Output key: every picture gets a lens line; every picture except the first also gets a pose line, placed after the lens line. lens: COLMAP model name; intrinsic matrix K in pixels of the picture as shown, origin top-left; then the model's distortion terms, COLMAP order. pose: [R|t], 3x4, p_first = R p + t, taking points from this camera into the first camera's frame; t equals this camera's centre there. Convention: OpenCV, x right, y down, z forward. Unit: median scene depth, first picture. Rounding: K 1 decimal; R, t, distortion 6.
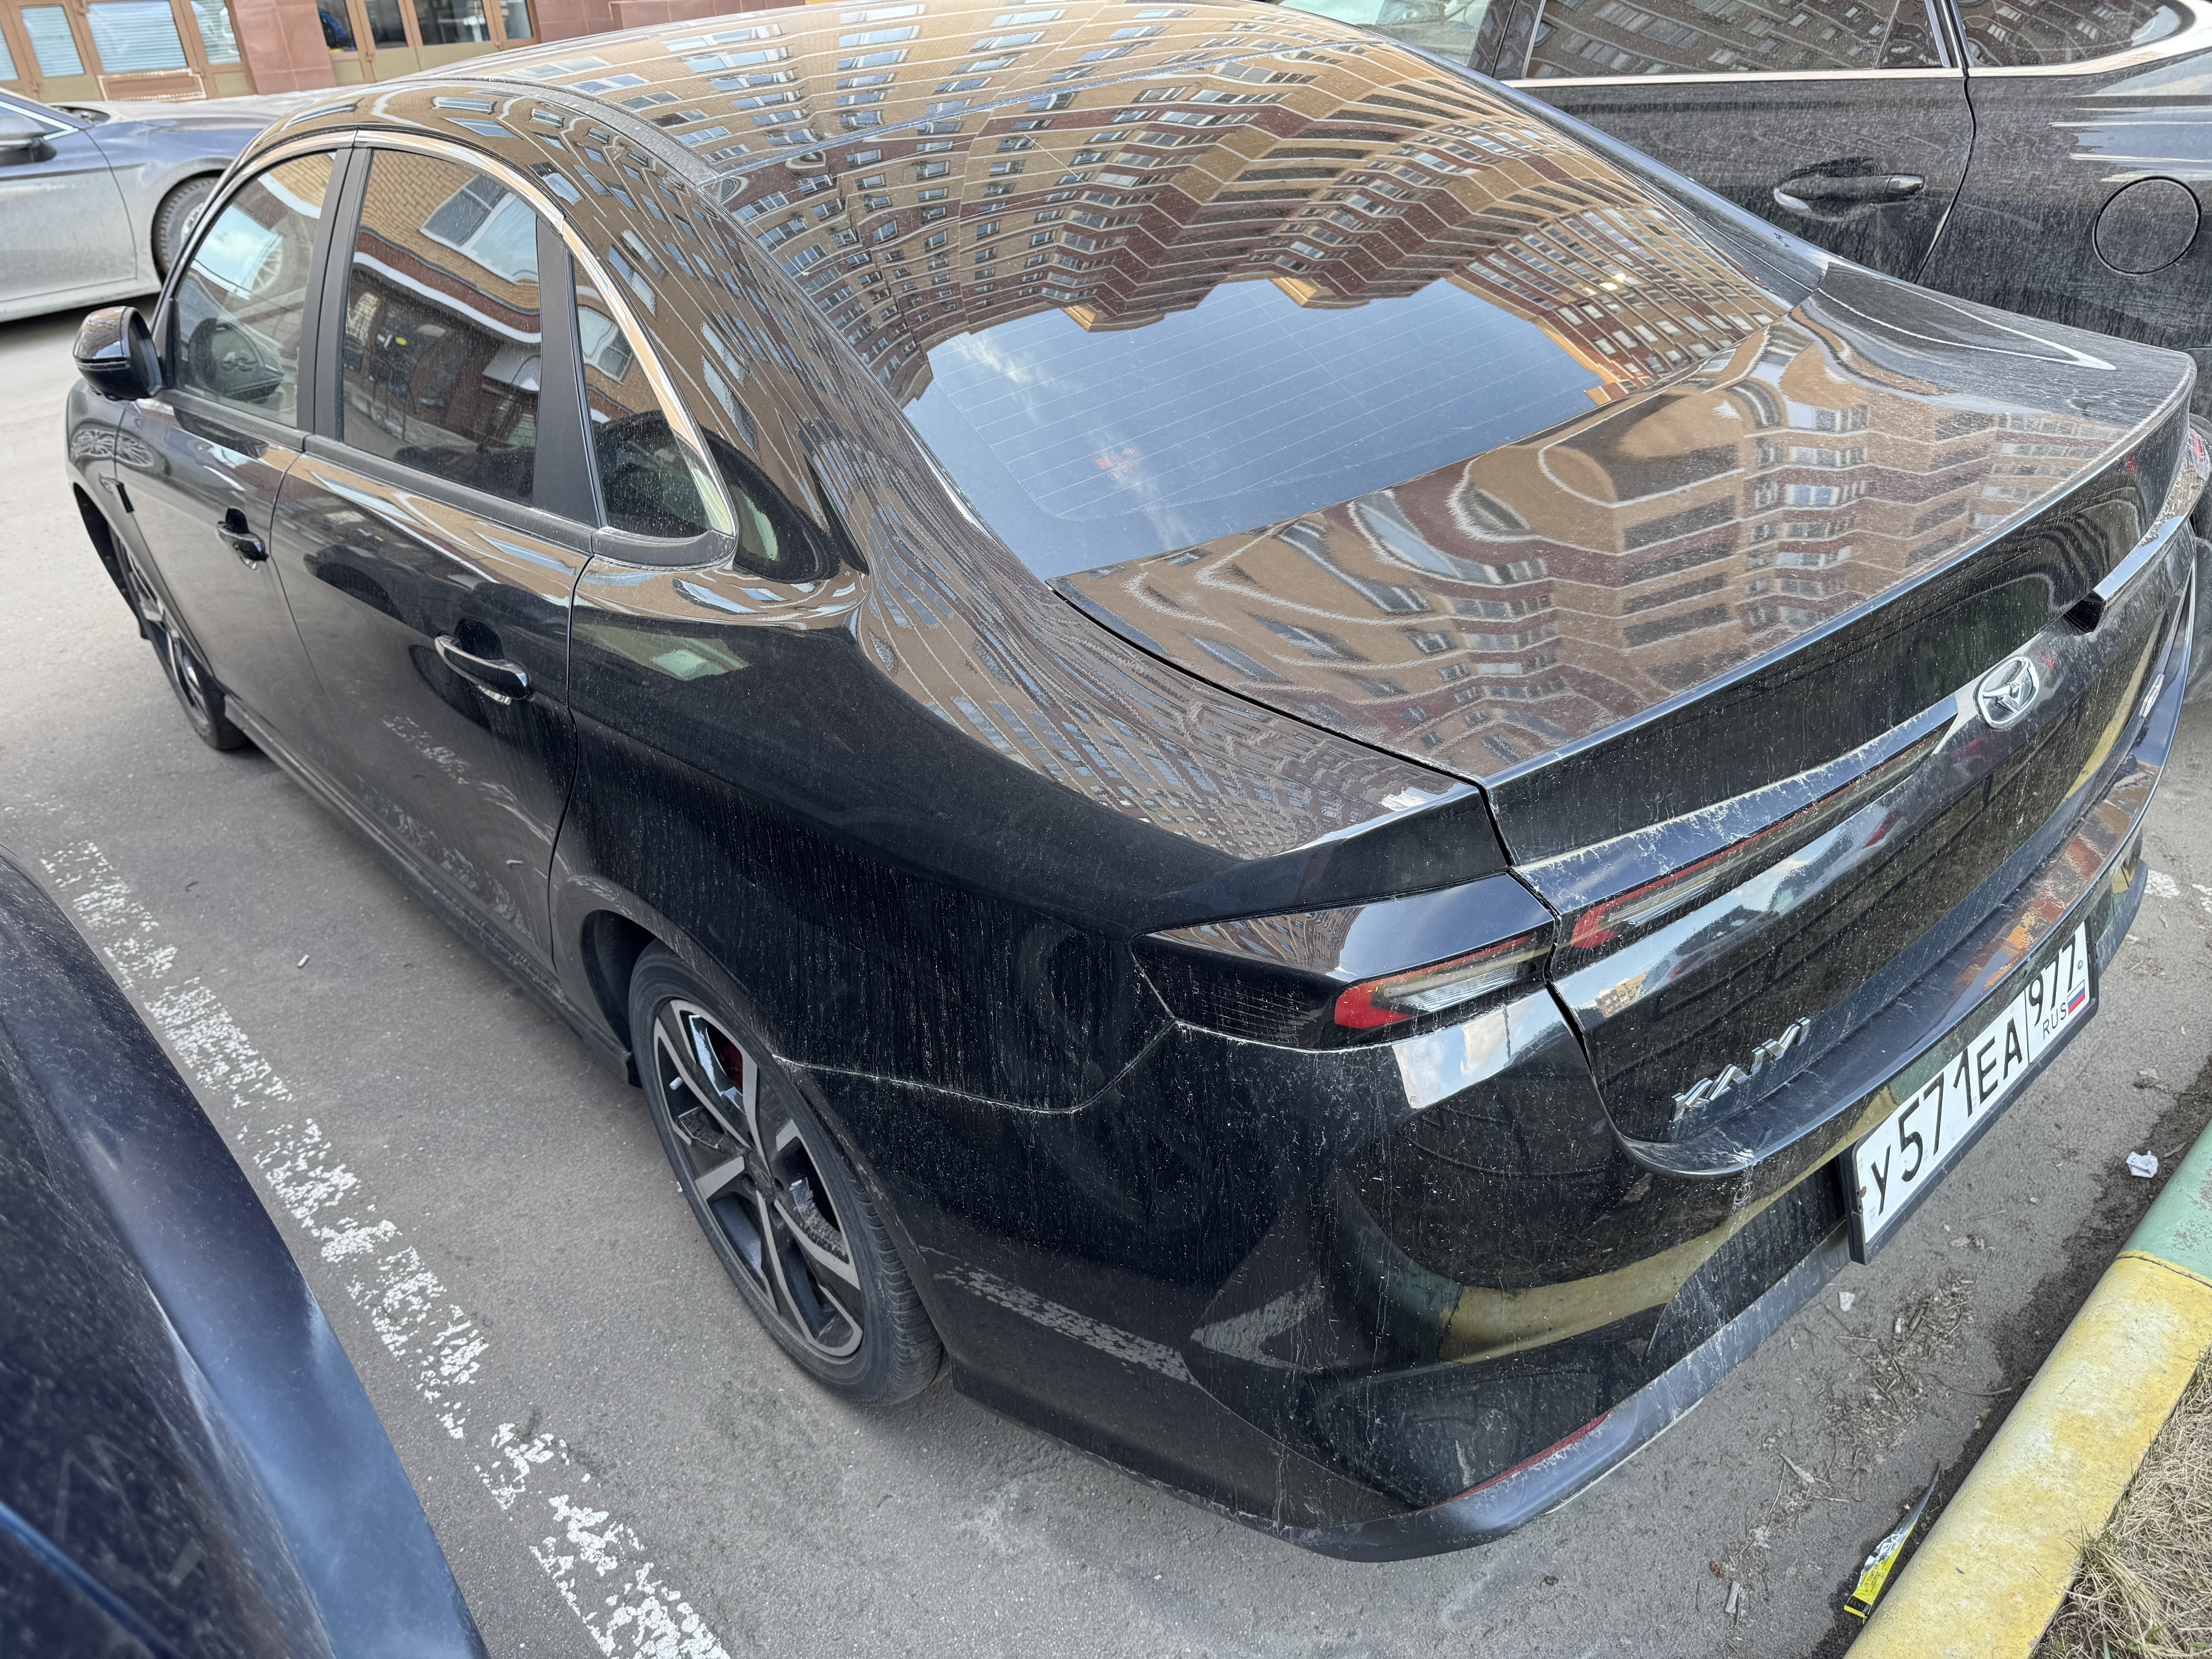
lens RADIAL K [[1596.1, 0, 1099.1], [0, 1596.1, 851.5], [0, 0, 1]] dist [-0.000401, -0.006543]
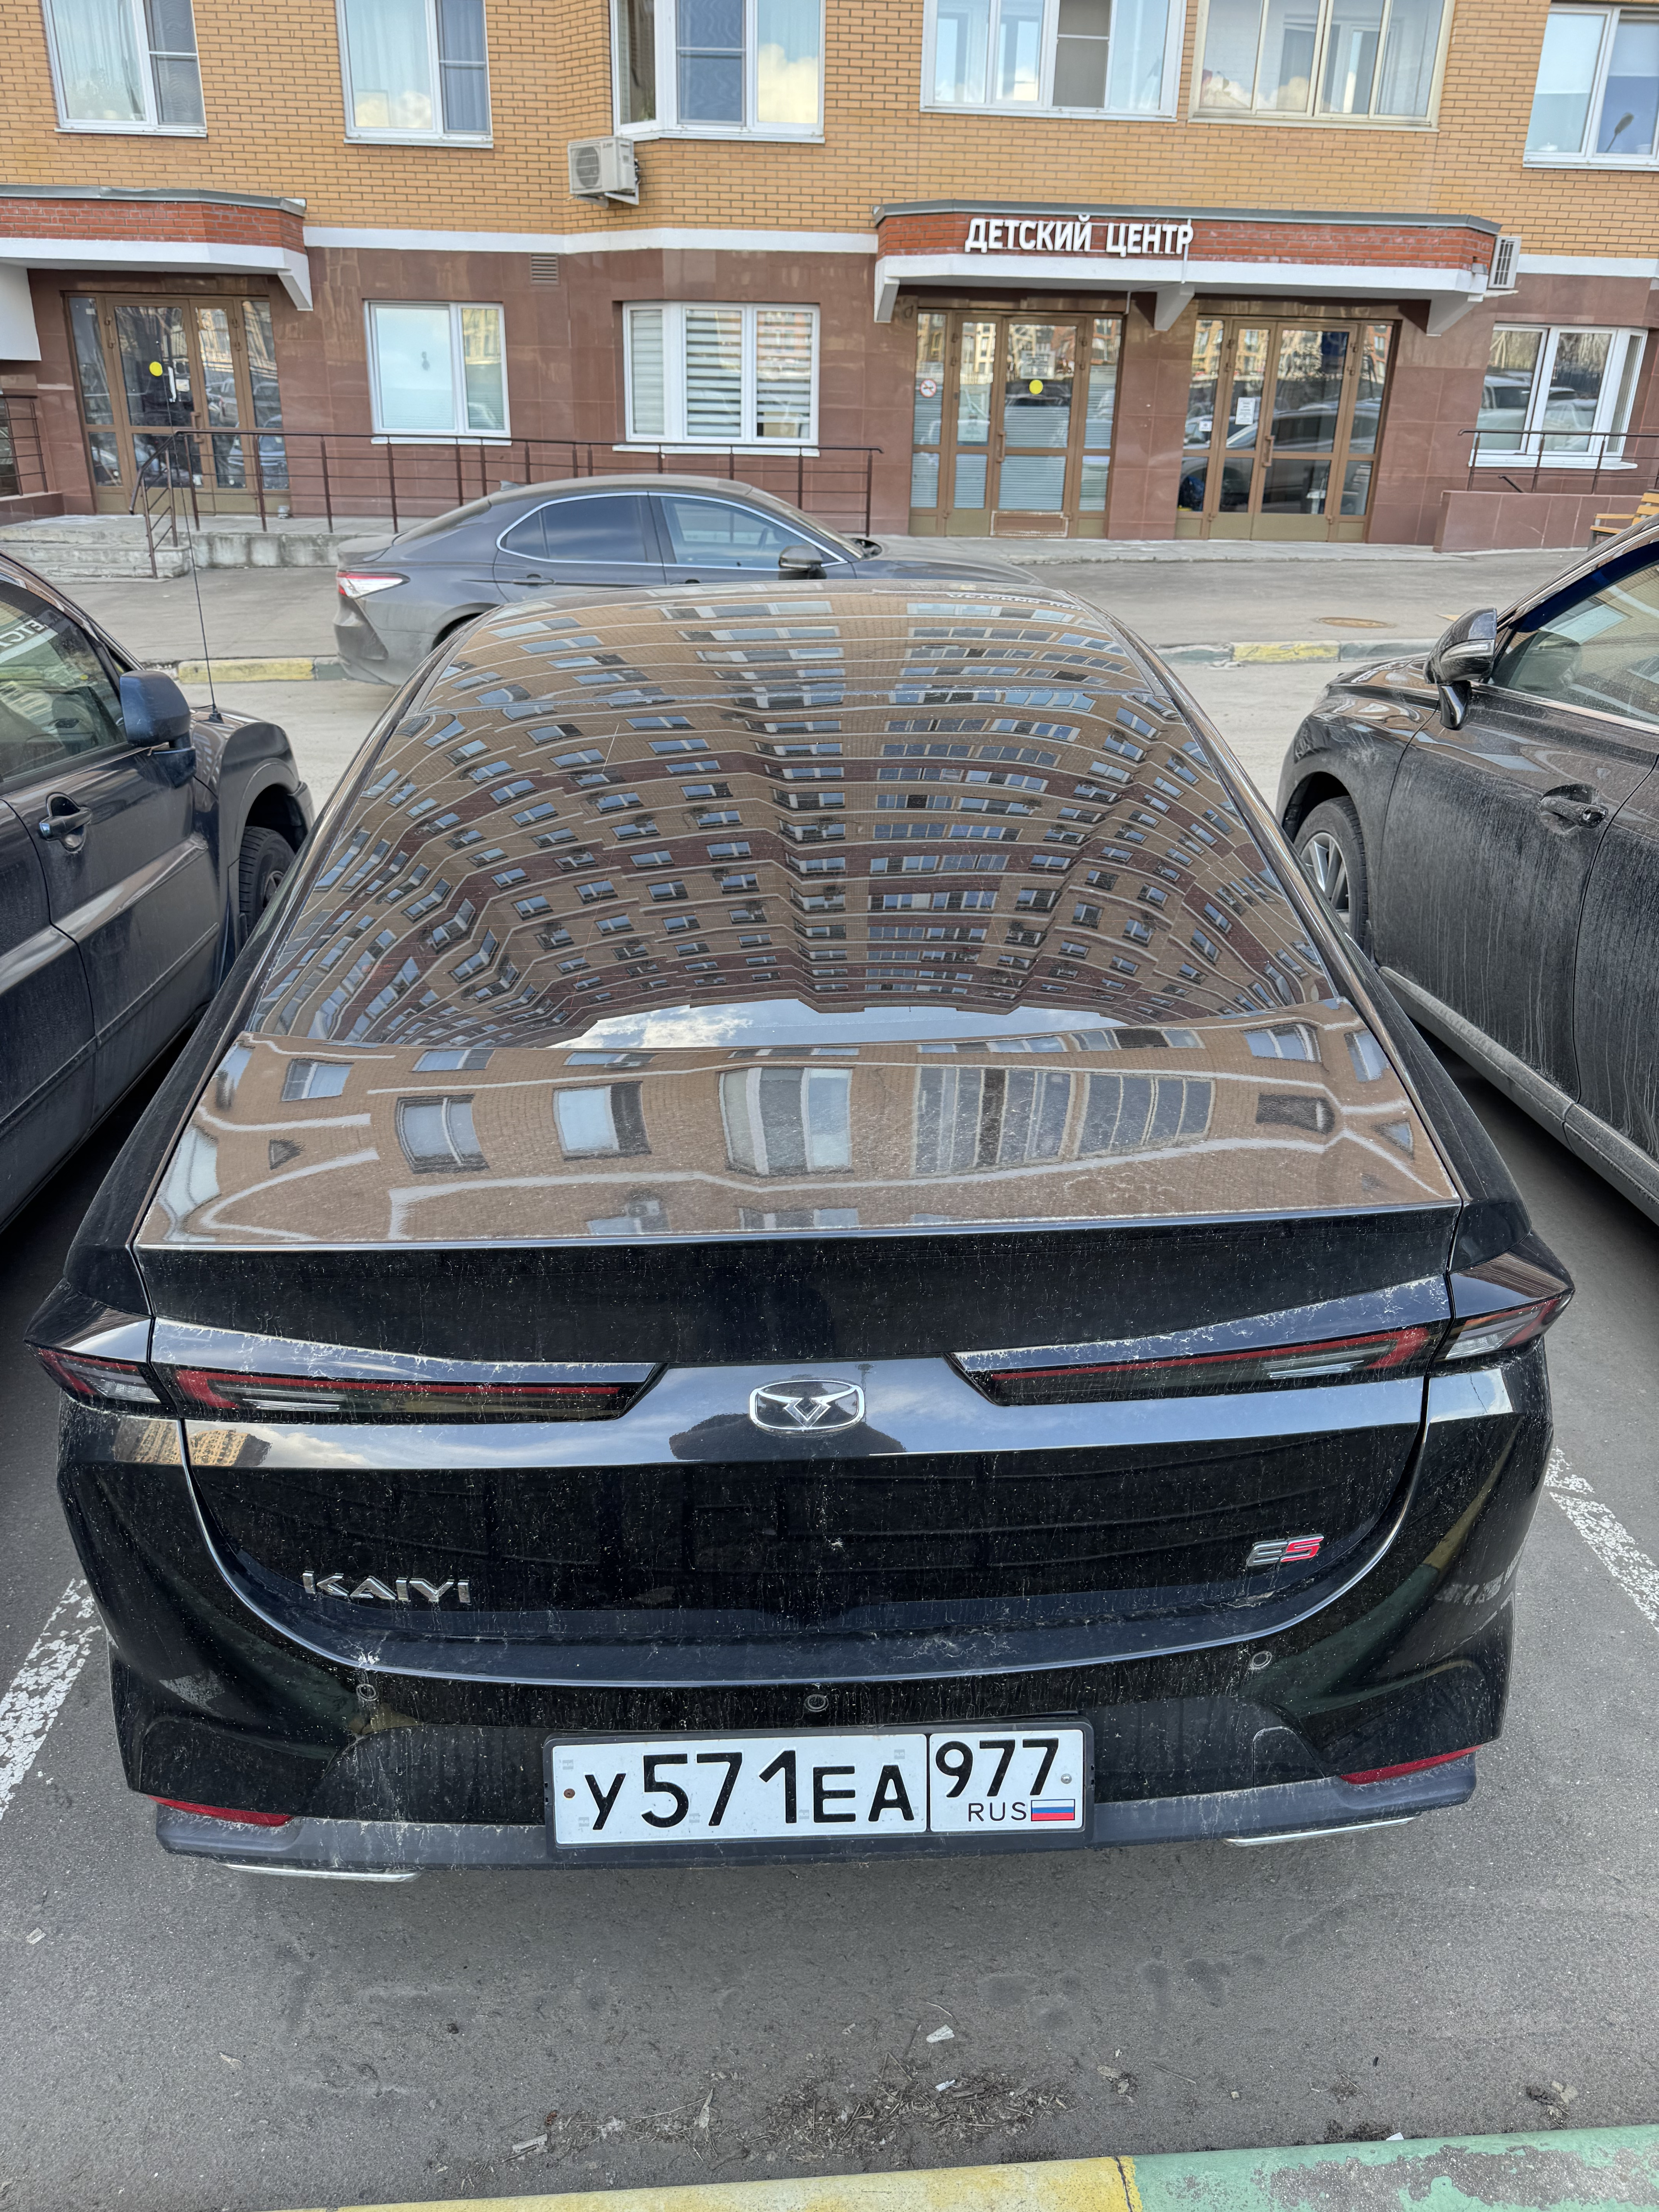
lens RADIAL K [[1596.1, 0, 829.5], [0, 1596.1, 1106.0], [0, 0, 1]] dist [-0.000401, -0.006543]
pose [[0.760201, 0.307531, -0.572293, 0.877231], [-0.365247, 0.930790, 0.015003, -0.238606], [0.537298, 0.197623, 0.819912, 0.104452]]
